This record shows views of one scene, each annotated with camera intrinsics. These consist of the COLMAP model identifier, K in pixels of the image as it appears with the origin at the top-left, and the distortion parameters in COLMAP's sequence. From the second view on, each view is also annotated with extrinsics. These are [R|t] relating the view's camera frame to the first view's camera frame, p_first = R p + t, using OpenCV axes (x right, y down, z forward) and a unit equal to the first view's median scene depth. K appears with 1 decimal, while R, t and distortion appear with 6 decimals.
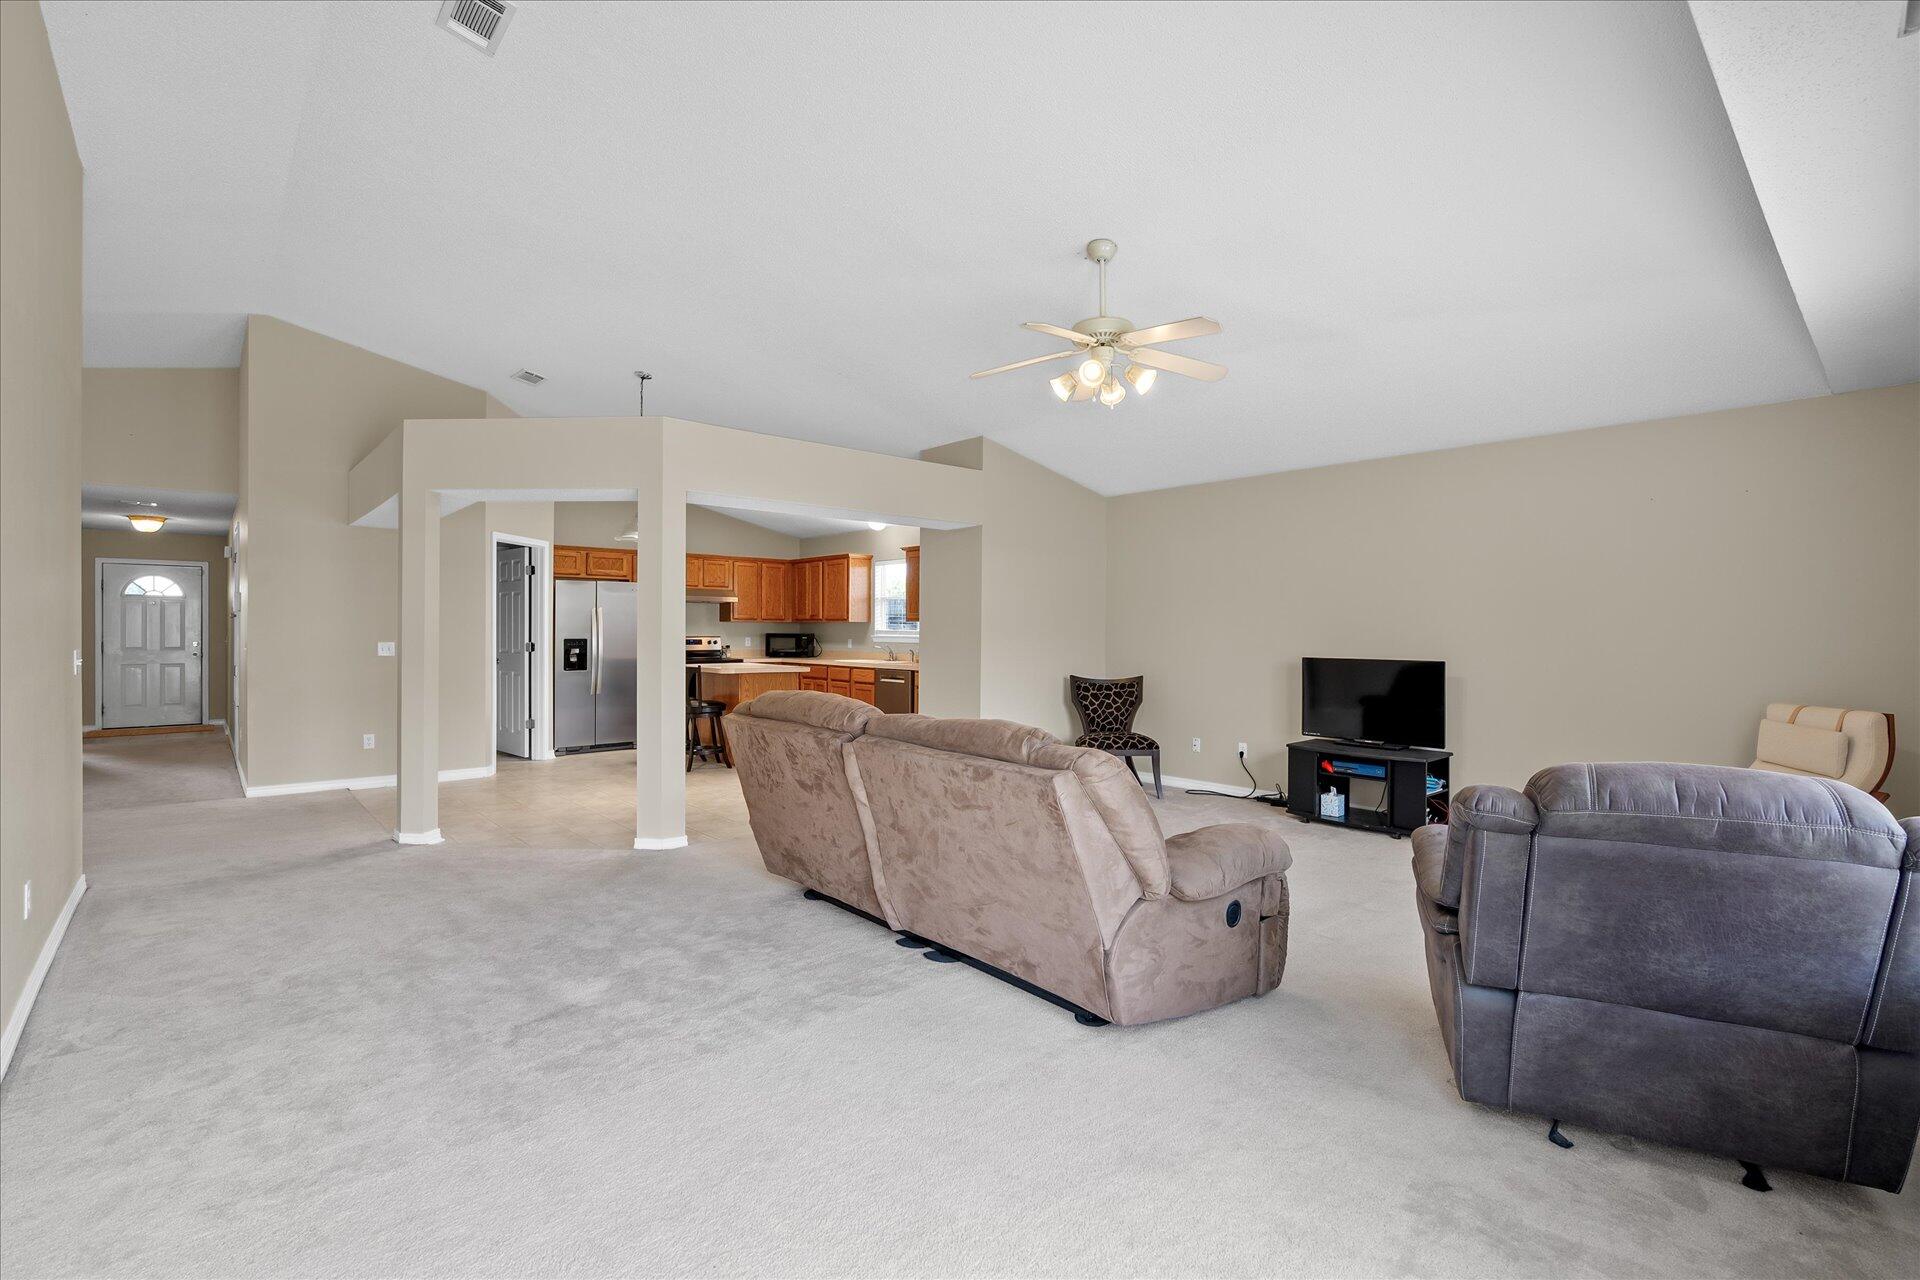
lens RADIAL K [[862.5, 0, 963.3], [0, 862.5, 636.9], [0, 0, 1]] dist [-0.005255, 0.000194]
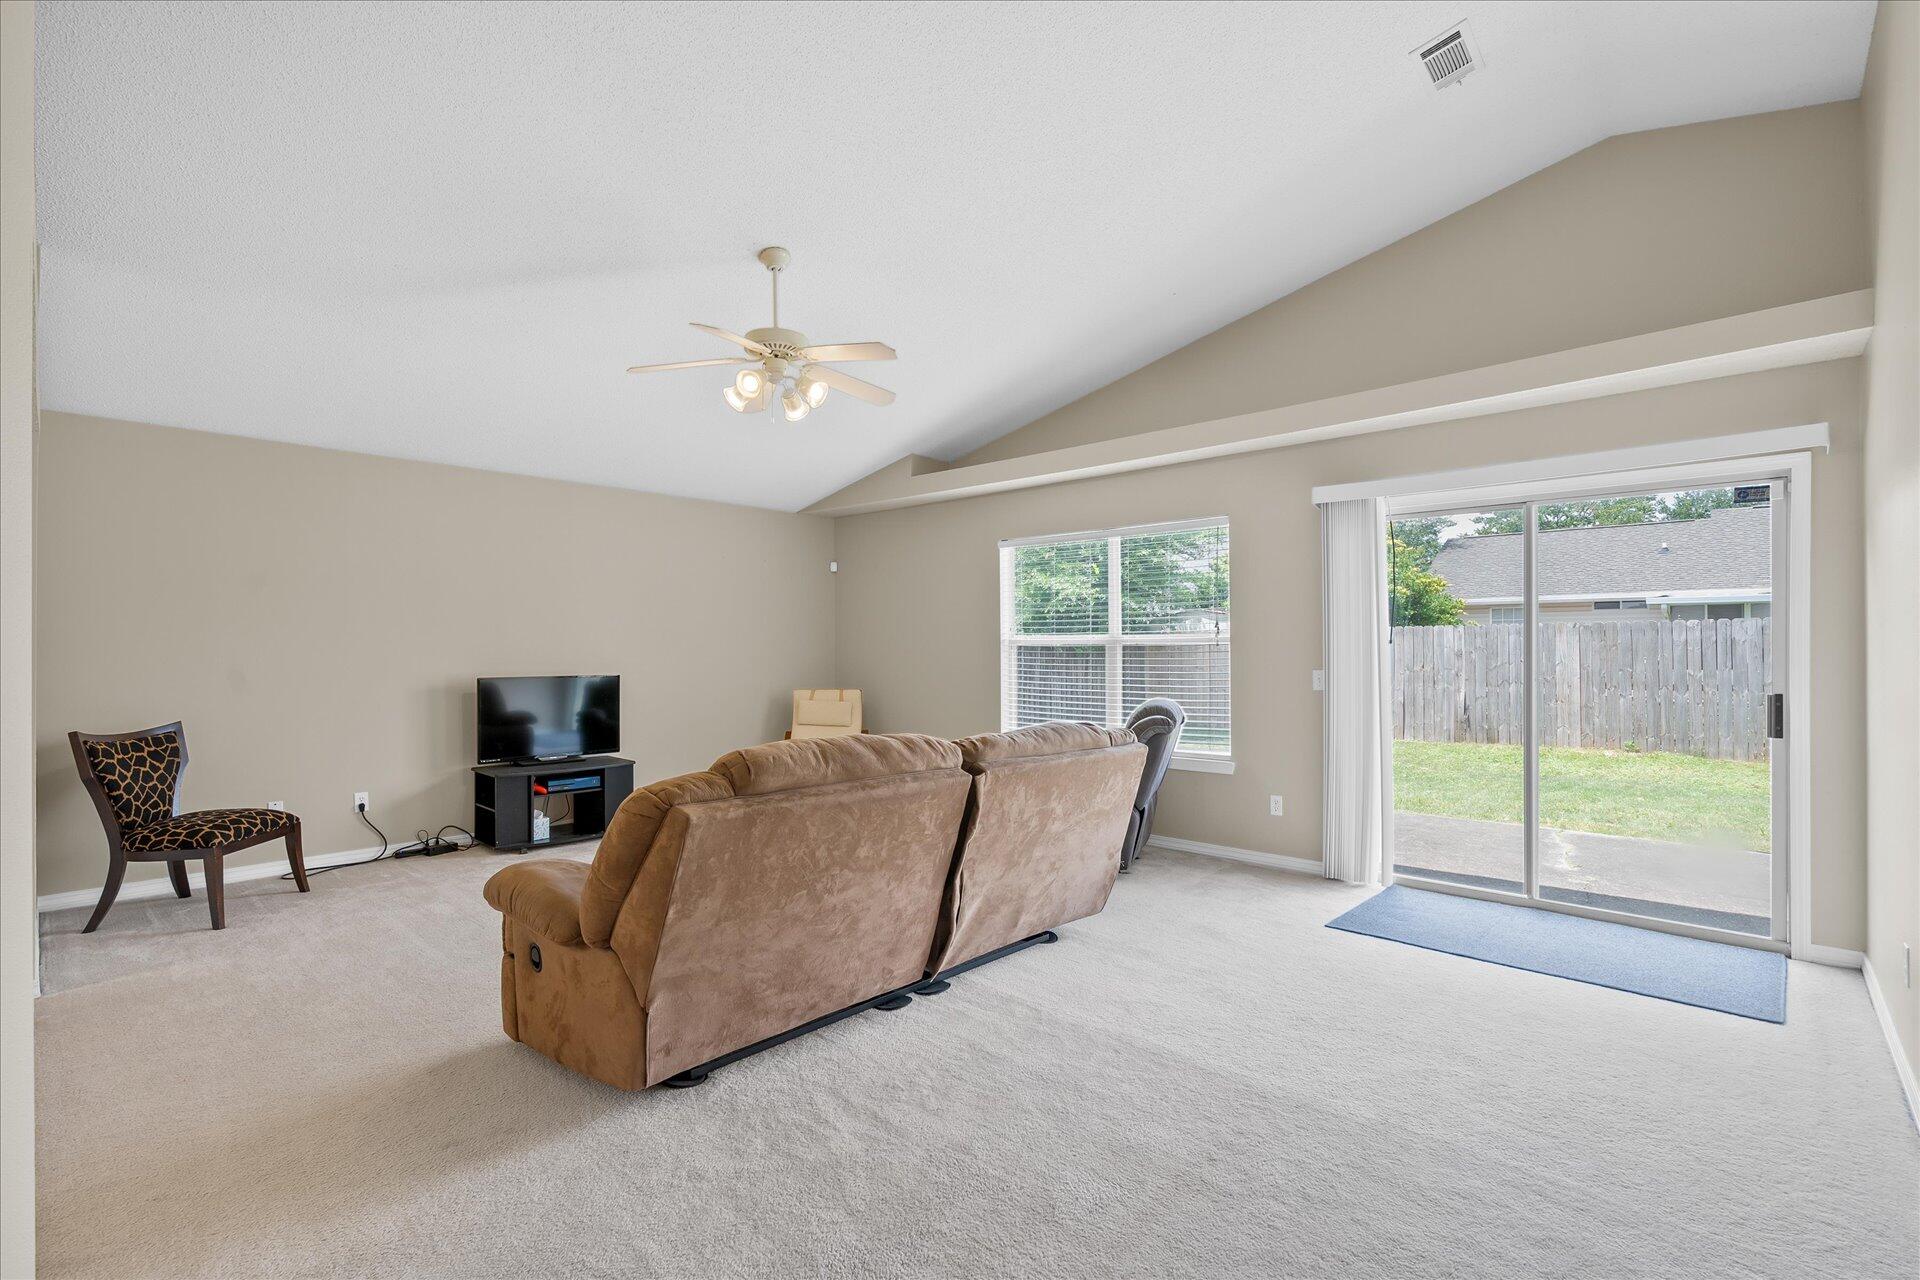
lens RADIAL K [[860.5, 0, 958.4], [0, 860.5, 653.1], [0, 0, 1]] dist [-0.007161, 0.000259]
pose [[-0.093581, -0.009719, 0.995564, -0.355300], [0.008558, 0.999908, 0.010566, -0.004641], [-0.995575, 0.009509, -0.093489, 0.382570]]
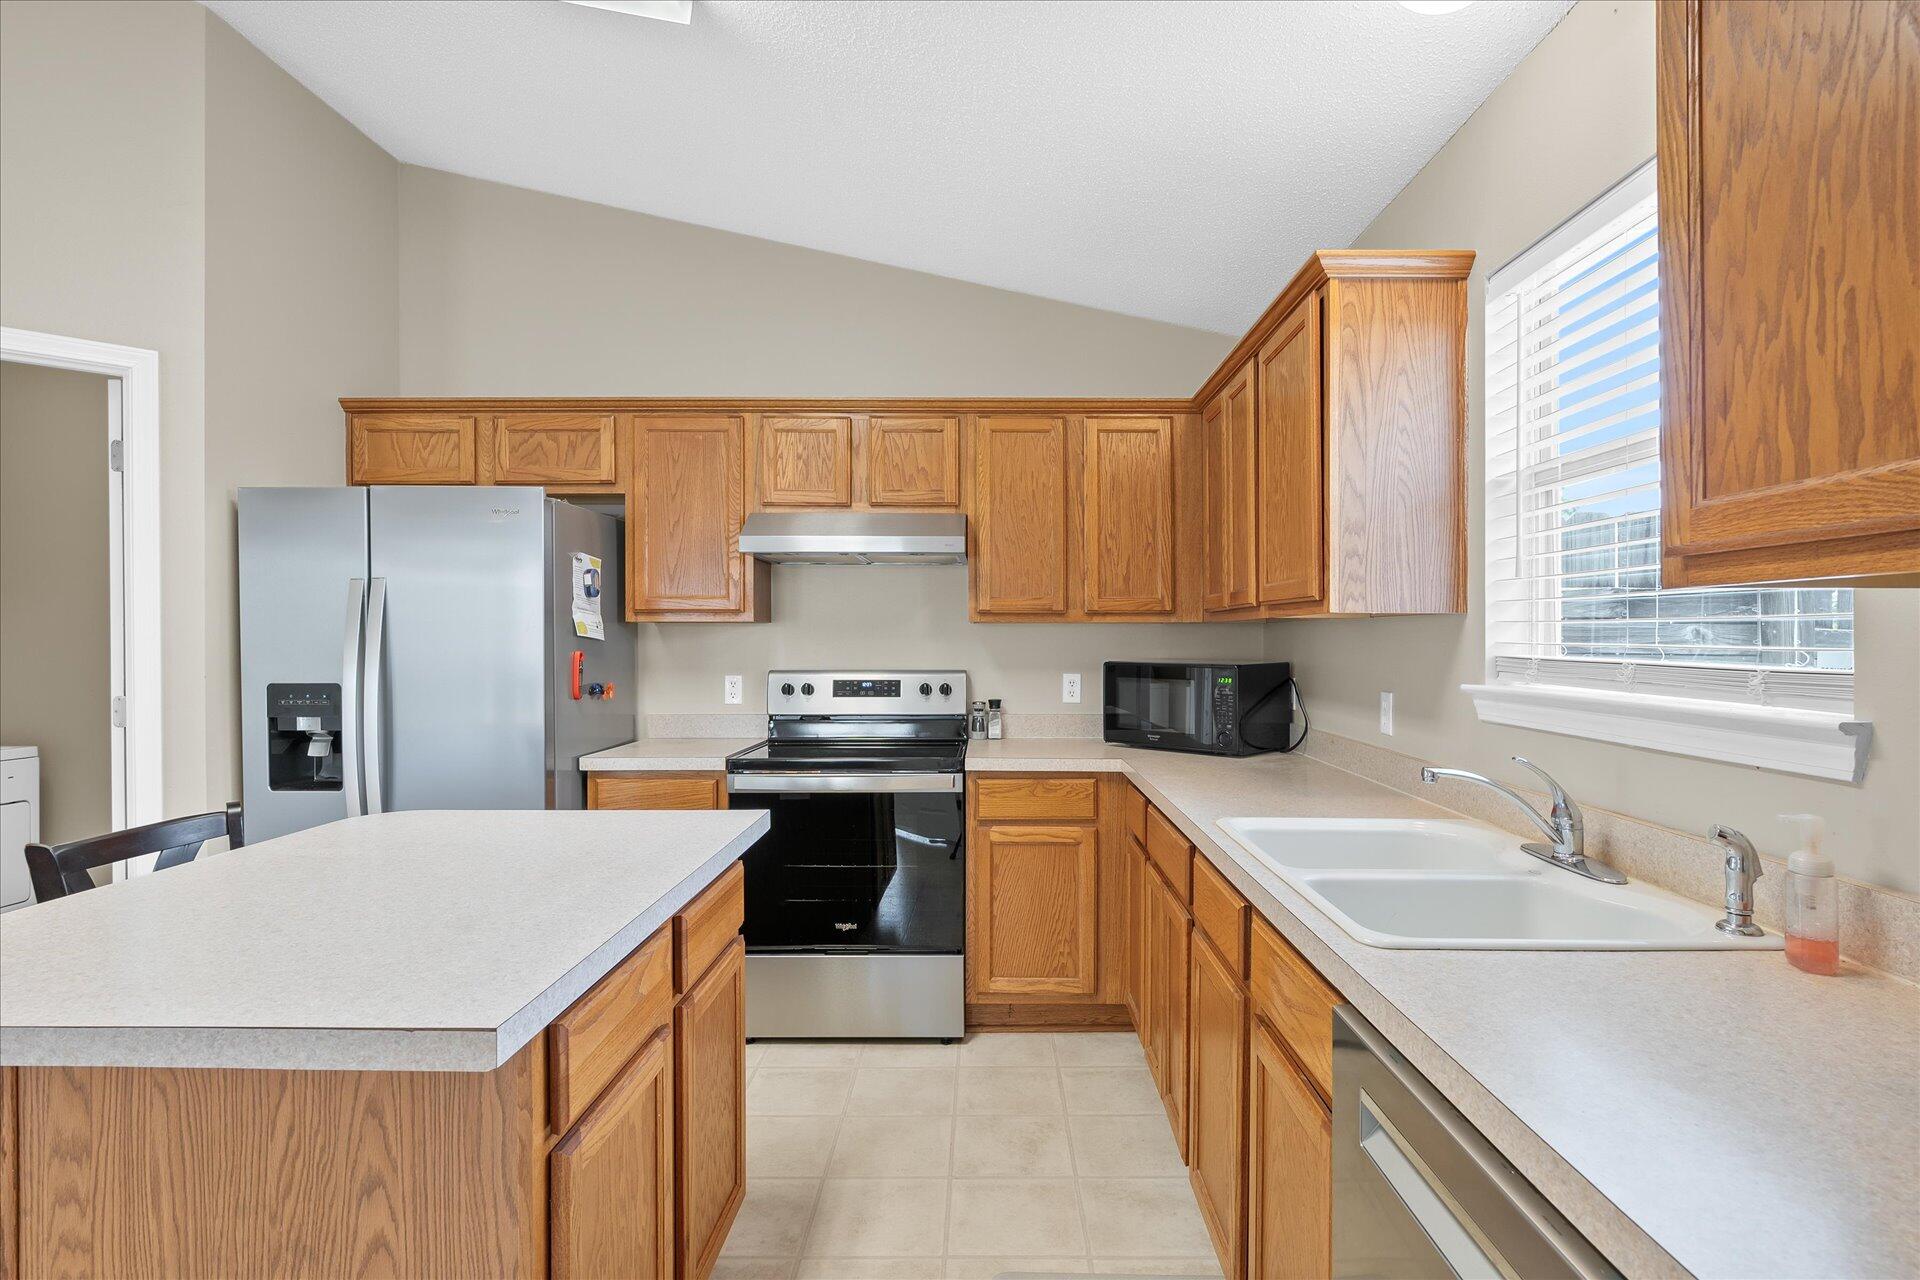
lens RADIAL K [[967.4, 0, 991.7], [0, 967.4, 642.4], [0, 0, 1]] dist [-0.001853, 0.000698]
pose [[0.746425, -0.001259, -0.665468, -0.048504], [-0.002466, 0.999986, -0.004658, -0.010551], [0.665465, 0.005118, 0.746411, 0.858627]]
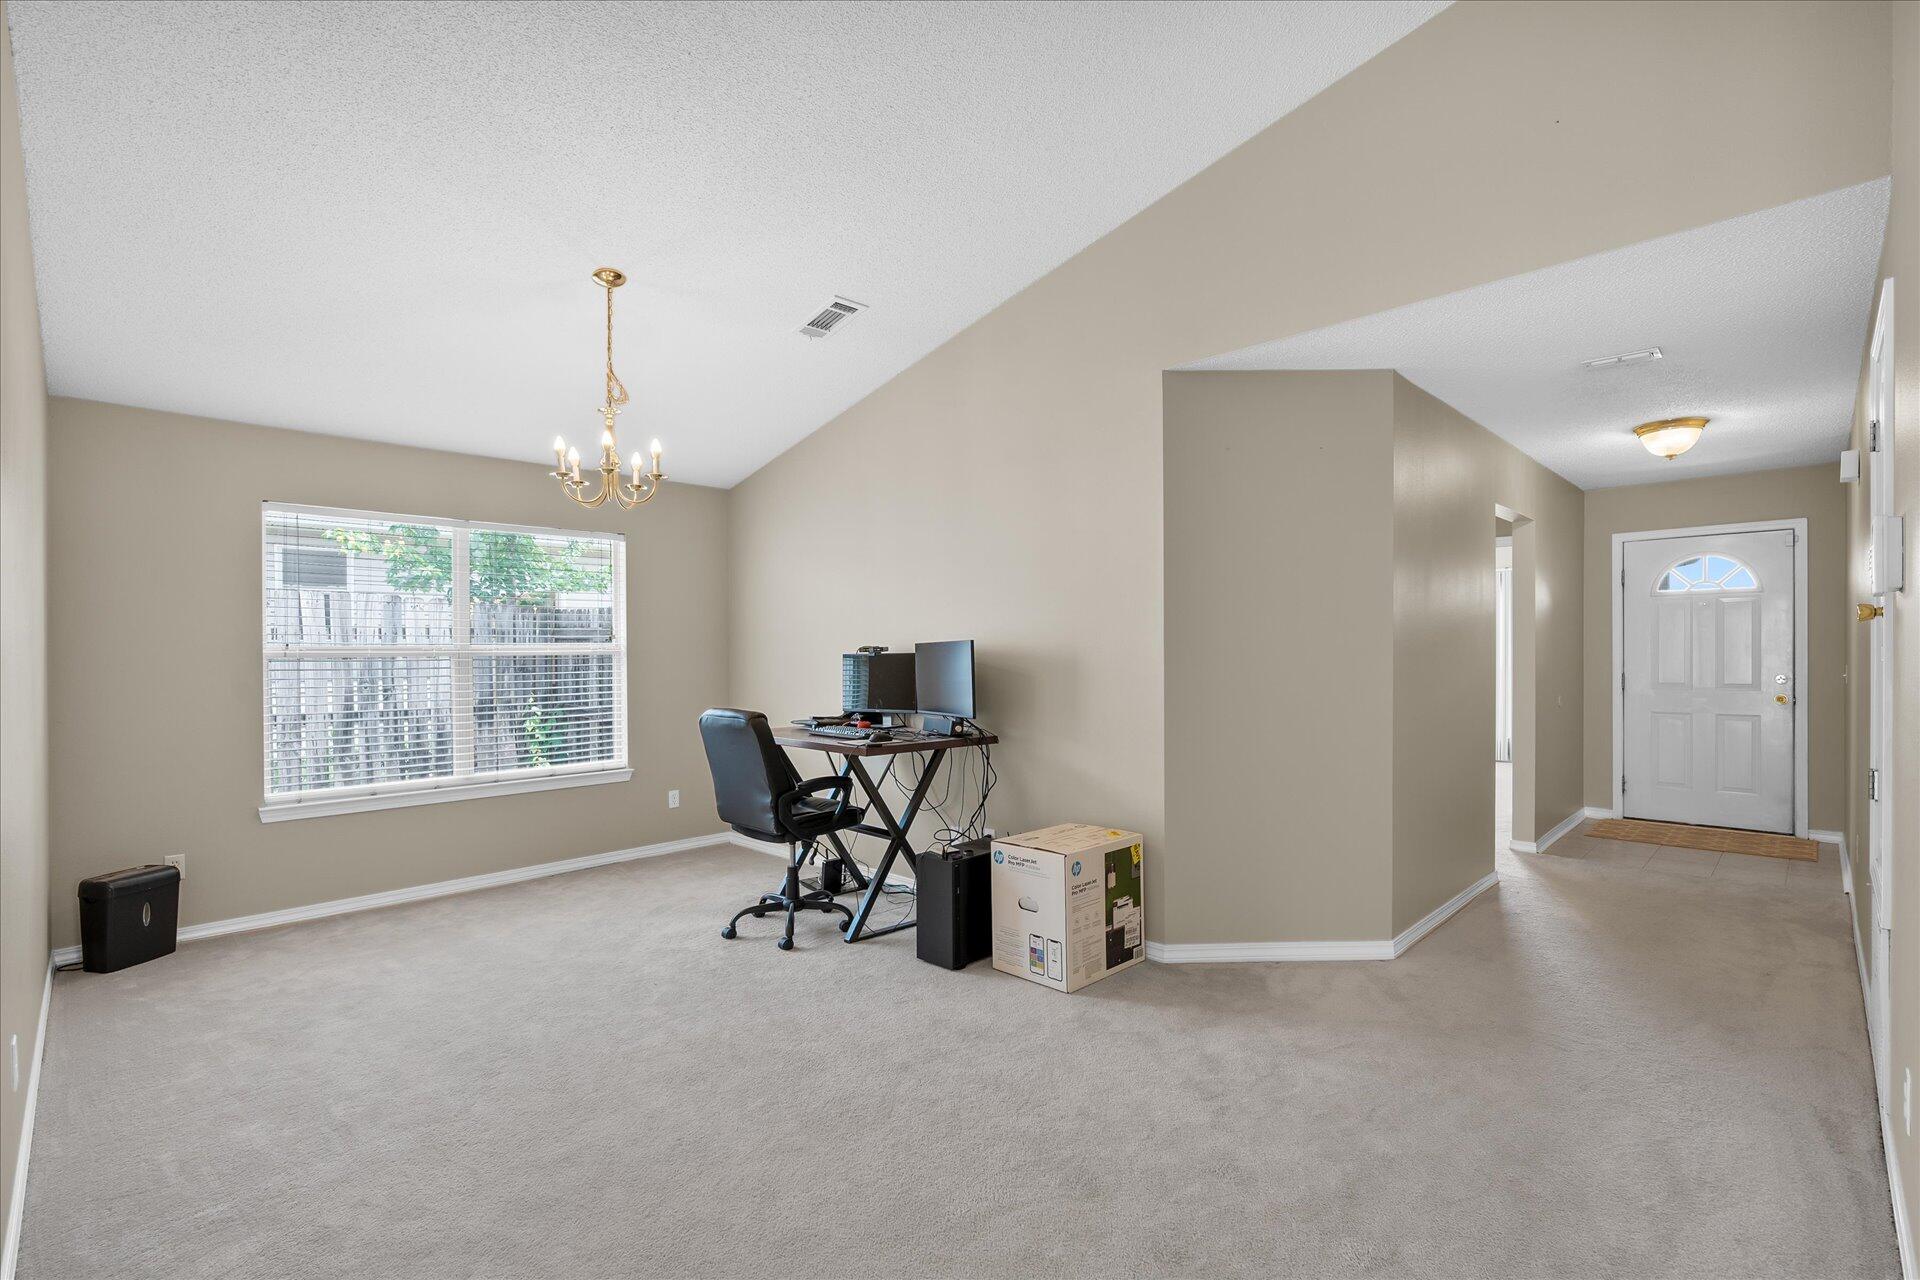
lens RADIAL K [[860.5, 0, 958.4], [0, 860.5, 653.1], [0, 0, 1]] dist [-0.007161, 0.000259]
pose [[0.056749, -0.000327, -0.998388, -0.488078], [0.001939, 0.999998, -0.000217, -0.010279], [0.998387, -0.001923, 0.056749, 0.569626]]
